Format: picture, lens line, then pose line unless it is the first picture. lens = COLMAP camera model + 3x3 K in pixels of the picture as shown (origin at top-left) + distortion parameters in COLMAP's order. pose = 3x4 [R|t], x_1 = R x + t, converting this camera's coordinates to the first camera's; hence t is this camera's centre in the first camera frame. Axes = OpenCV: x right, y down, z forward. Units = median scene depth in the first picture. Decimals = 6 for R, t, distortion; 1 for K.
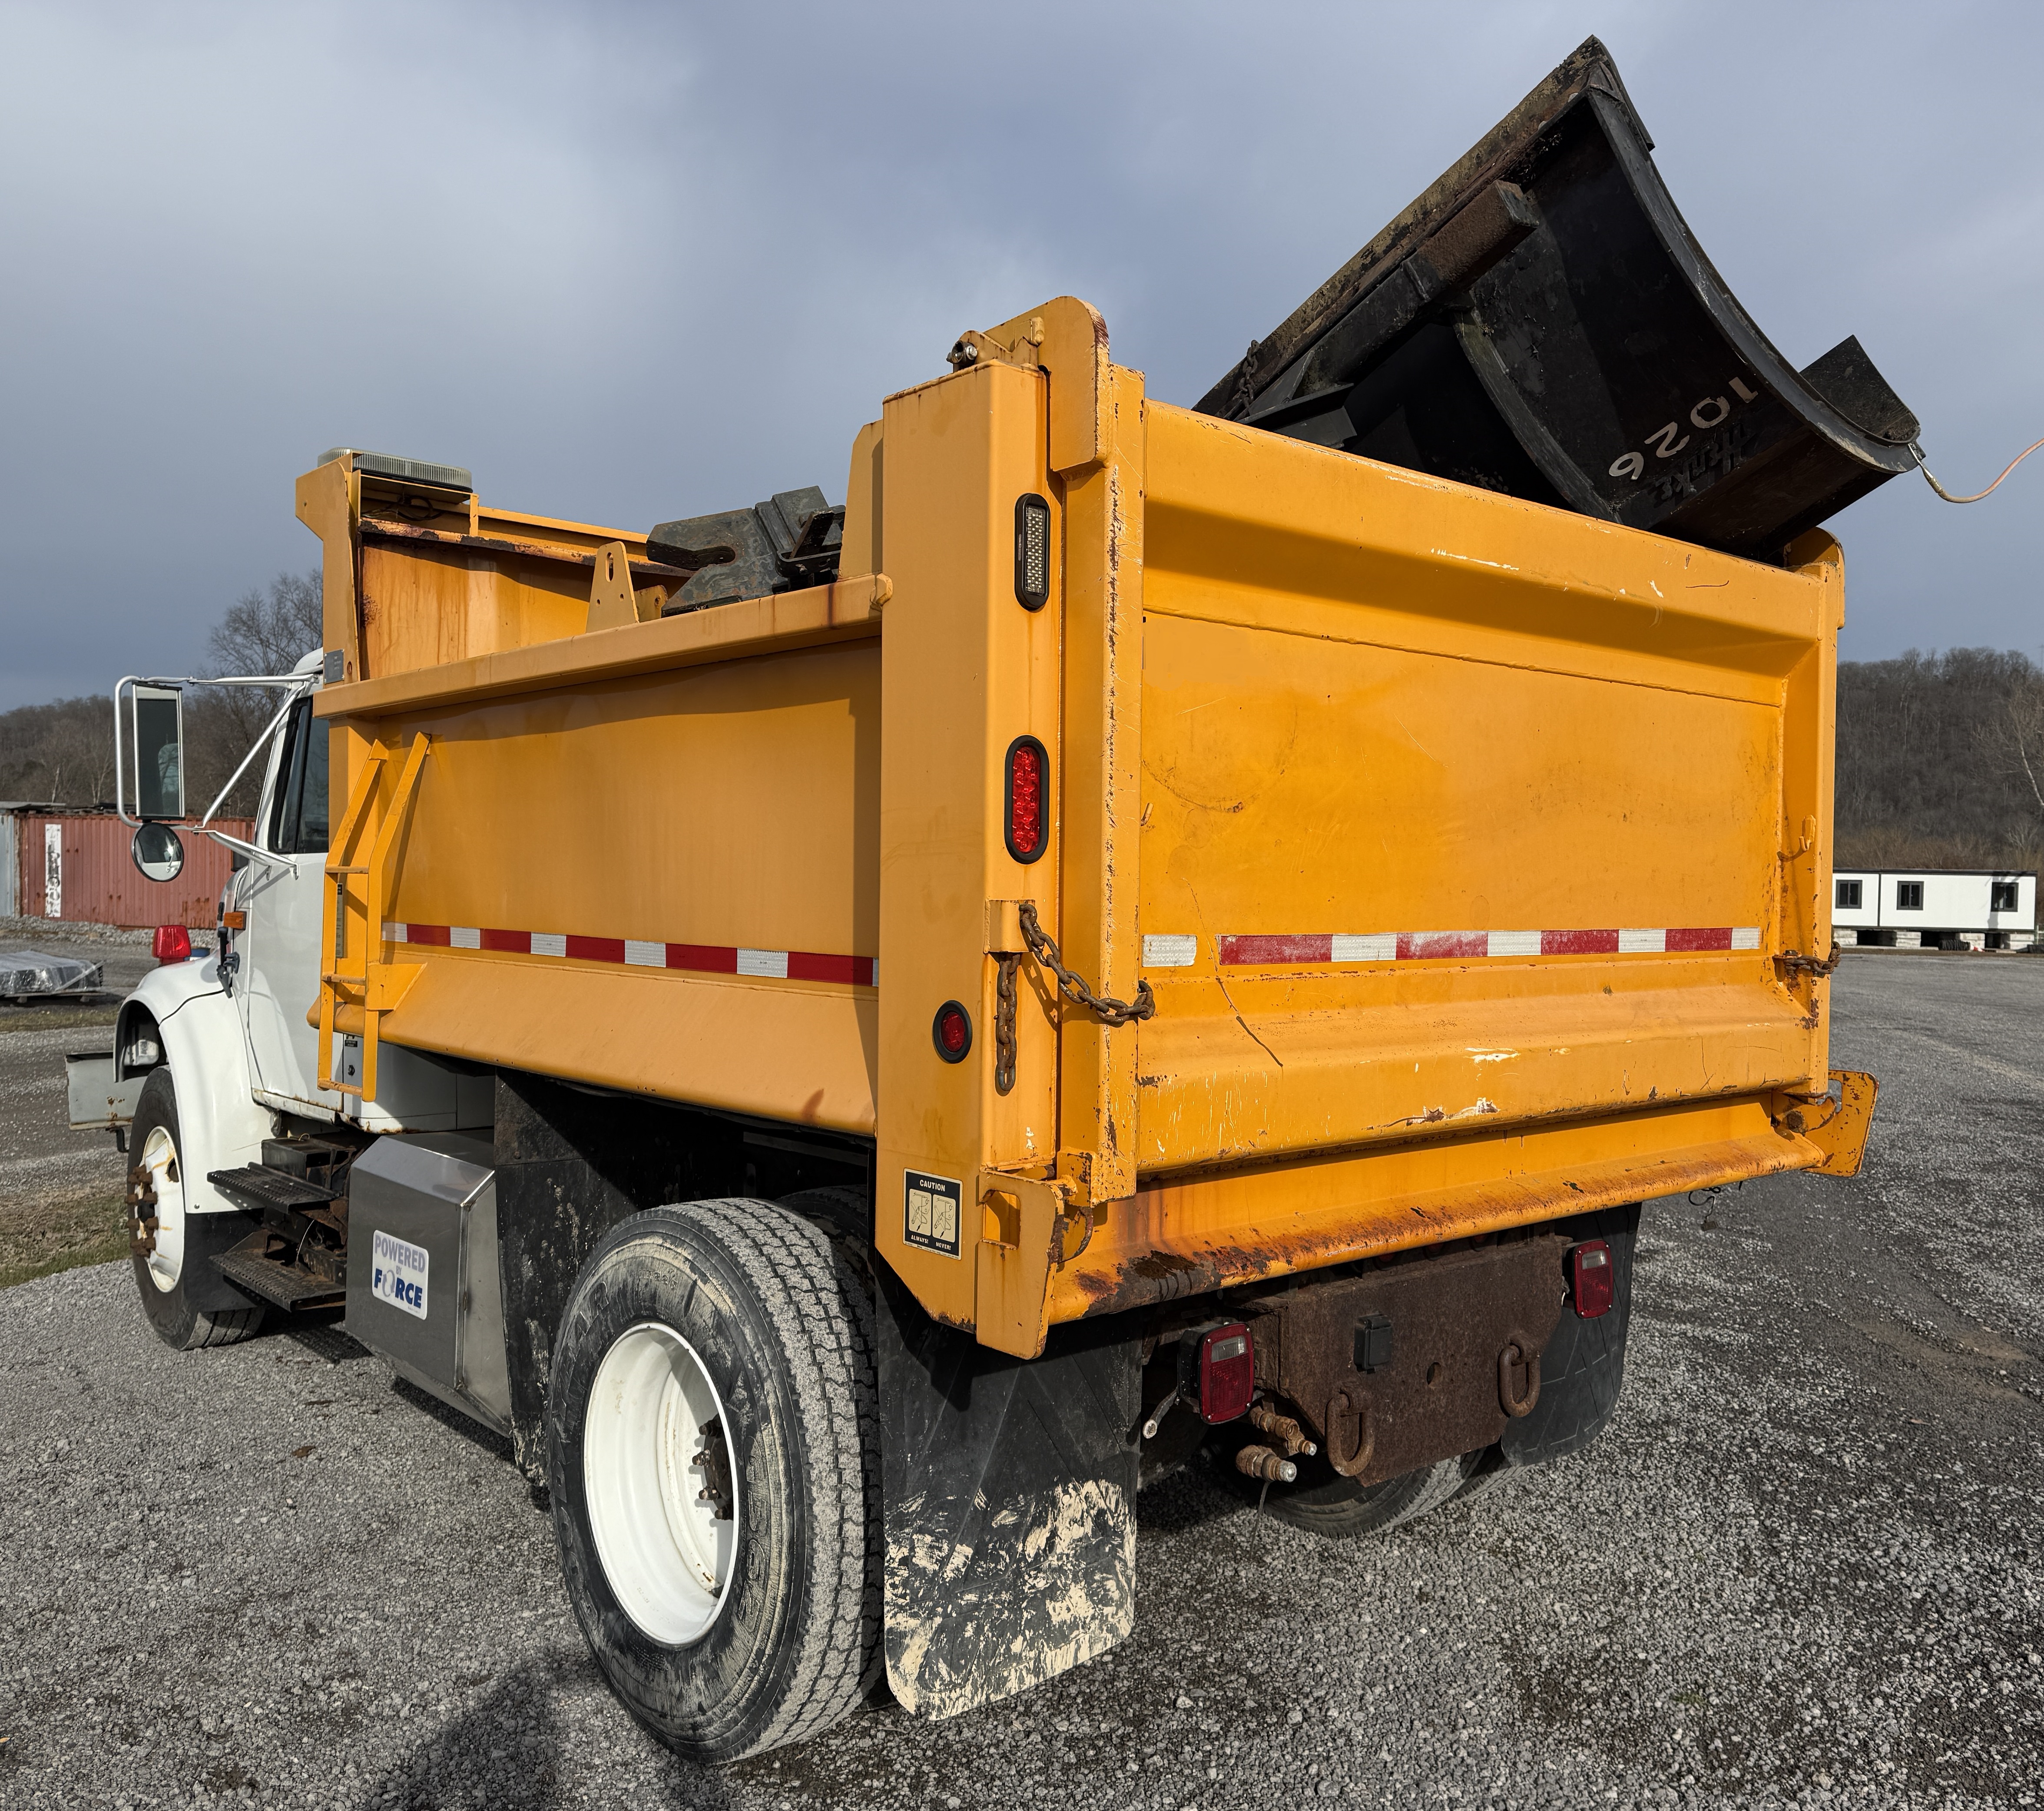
lens RADIAL K [[1755.6, 0, 1022.0], [0, 1755.6, 905.5], [0, 0, 1]] dist [0.051014, -0.072120]
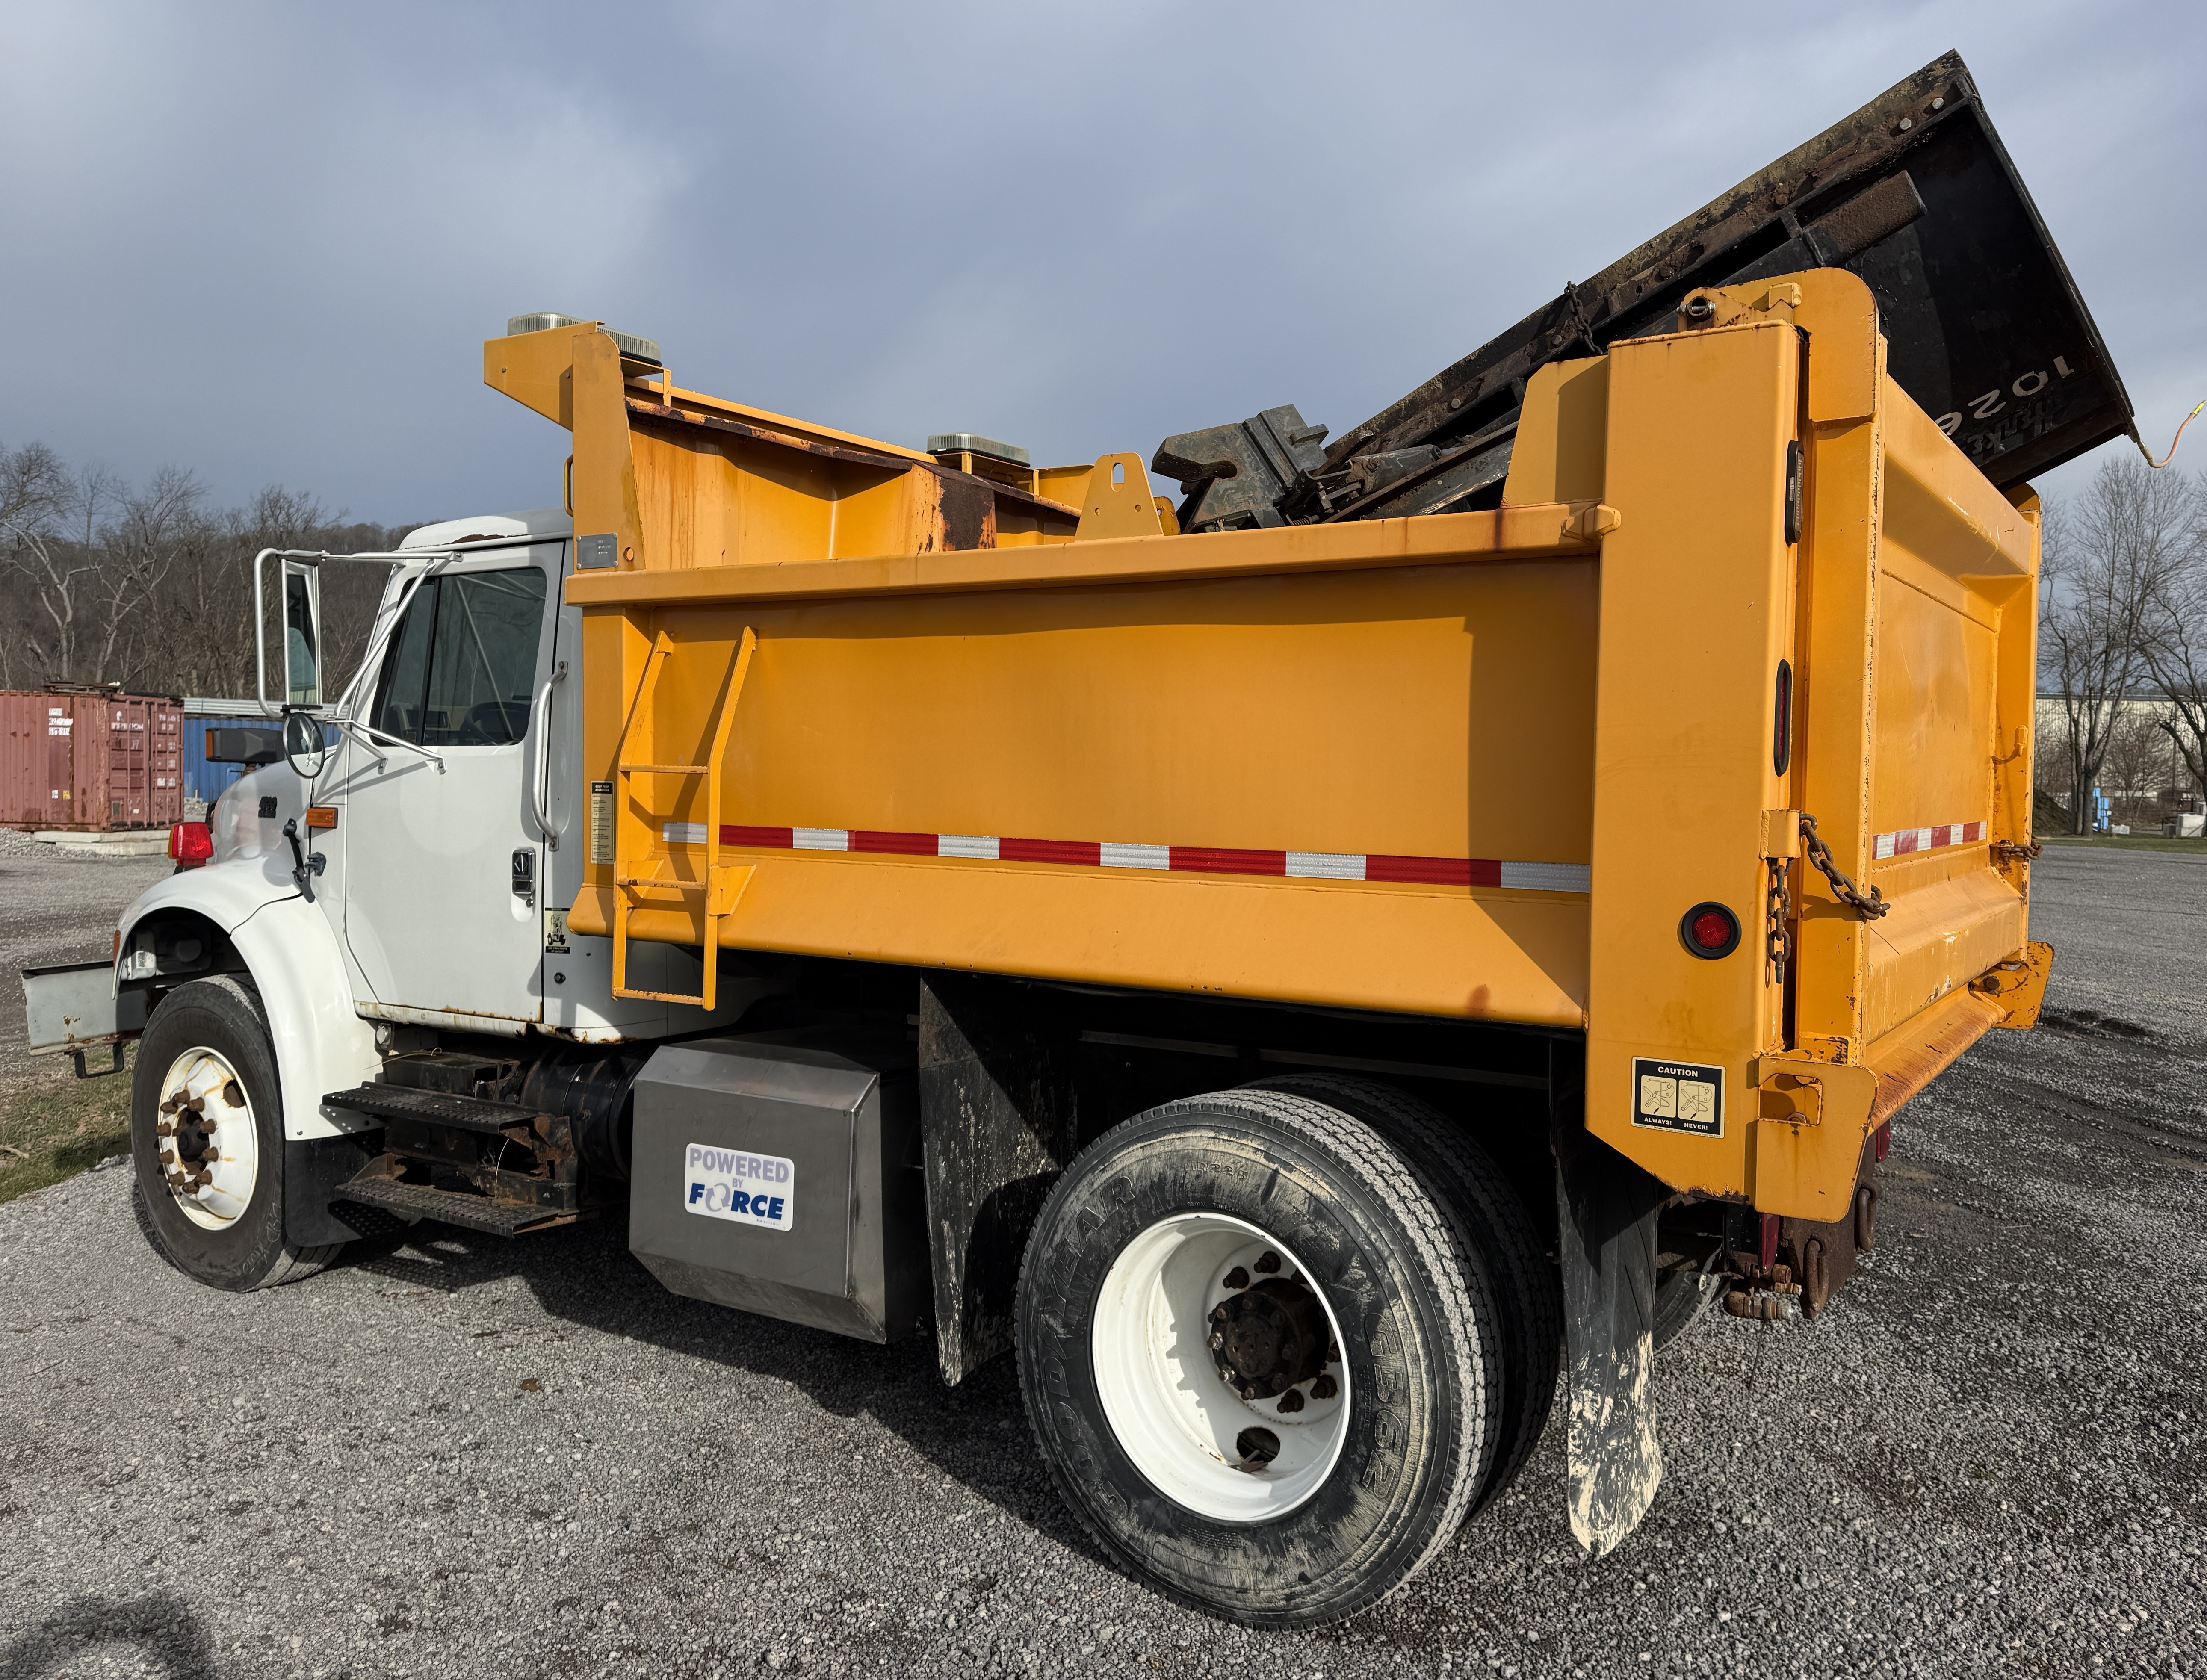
lens RADIAL K [[1738.4, 0, 1112.3], [0, 1738.4, 817.7], [0, 0, 1]] dist [0.083427, -0.119628]
pose [[0.963585, -0.006426, 0.267326, -0.500348], [0.001339, 0.999815, 0.019208, -0.014174], [-0.267399, -0.018151, 0.963415, 0.031545]]
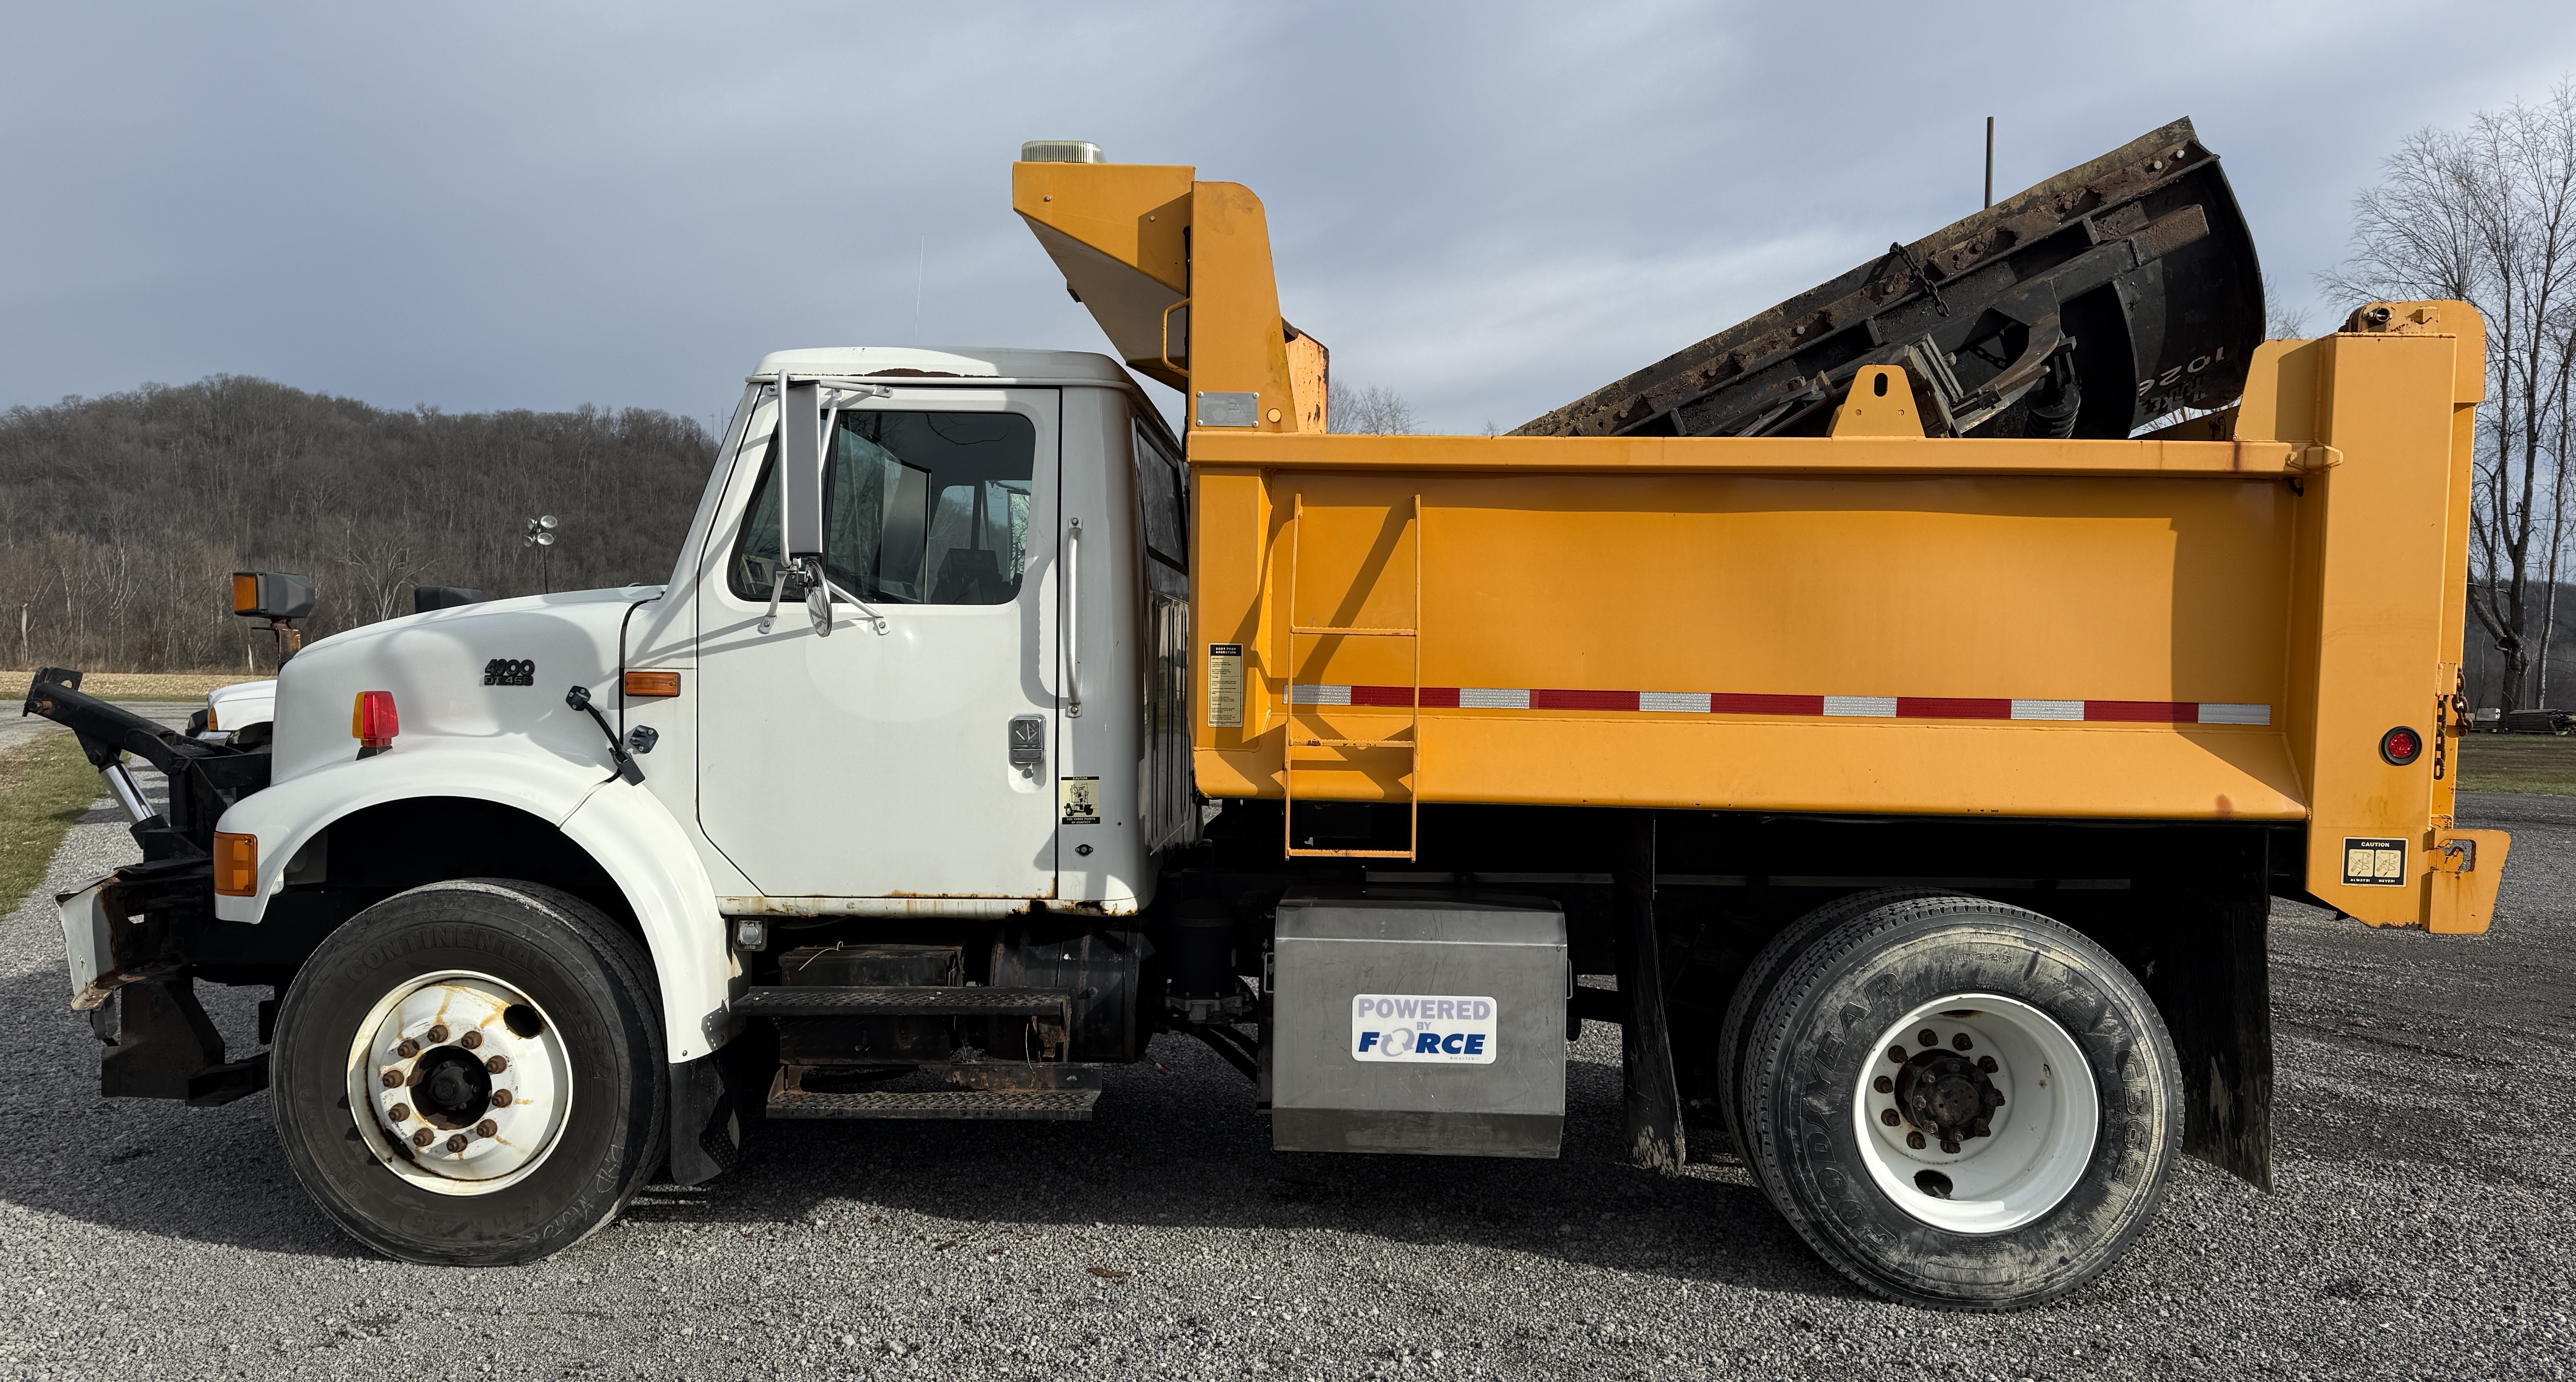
lens RADIAL K [[1816.2, 0, 1289.5], [0, 1816.2, 750.2], [0, 0, 1]] dist [0.166366, -0.306635]
pose [[0.684996, -0.033258, 0.727788, -1.419847], [-0.000846, 0.998921, 0.046444, -0.001147], [-0.728547, -0.032430, 0.684228, 0.417428]]
